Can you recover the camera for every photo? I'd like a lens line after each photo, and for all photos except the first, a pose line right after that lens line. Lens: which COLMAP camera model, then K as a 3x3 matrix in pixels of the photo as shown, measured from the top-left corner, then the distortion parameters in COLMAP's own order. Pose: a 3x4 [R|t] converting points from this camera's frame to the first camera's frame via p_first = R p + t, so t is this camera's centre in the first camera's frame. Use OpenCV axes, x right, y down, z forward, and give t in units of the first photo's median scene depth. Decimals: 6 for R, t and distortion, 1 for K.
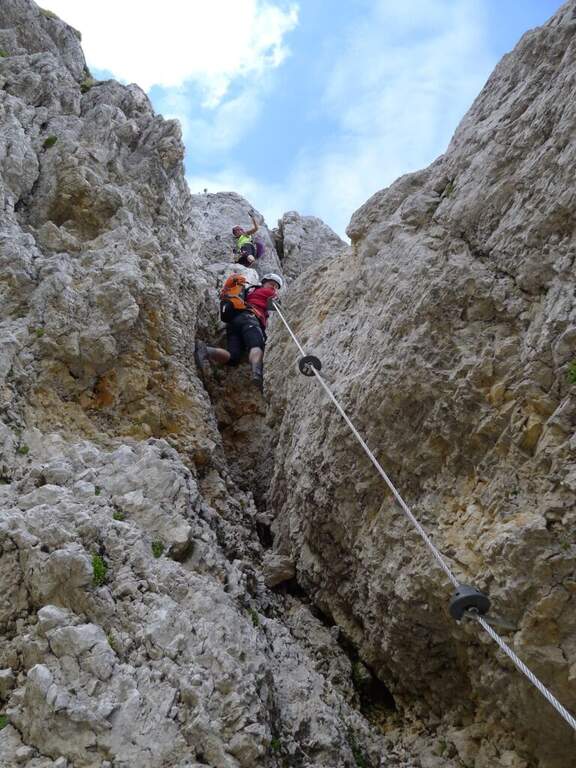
lens RADIAL K [[562.8, 0, 289.5], [0, 562.8, 402.9], [0, 0, 1]] dist [-0.052149, 0.006000]
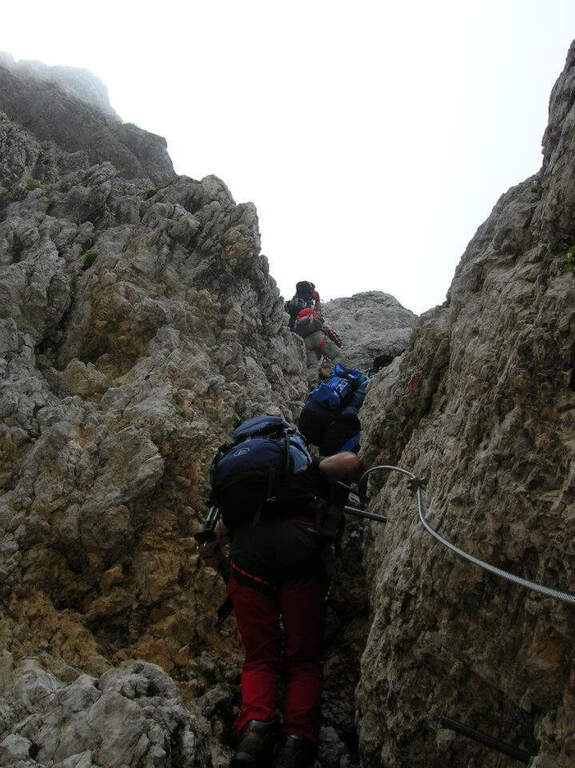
lens RADIAL K [[813.7, 0, 287.5], [0, 813.7, 384.0], [0, 0, 1]] dist [-0.220036, 0.144390]
pose [[0.956474, -0.146119, -0.252600, 0.131313], [0.076601, 0.960971, -0.265833, 0.009935], [0.281585, 0.234913, 0.930337, 0.135638]]
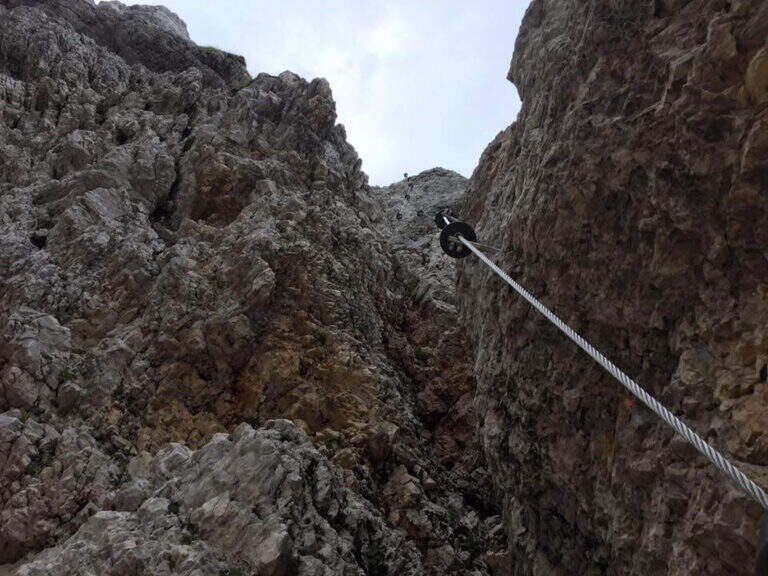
lens RADIAL K [[667.1, 0, 384.0], [0, 667.1, 288.0], [0, 0, 1]] dist [0.043252, -0.011310]
pose [[0.935869, -0.255530, -0.242598, 0.085777], [0.196051, 0.949737, -0.244058, 0.103172], [0.292769, 0.180845, 0.938926, 0.209774]]
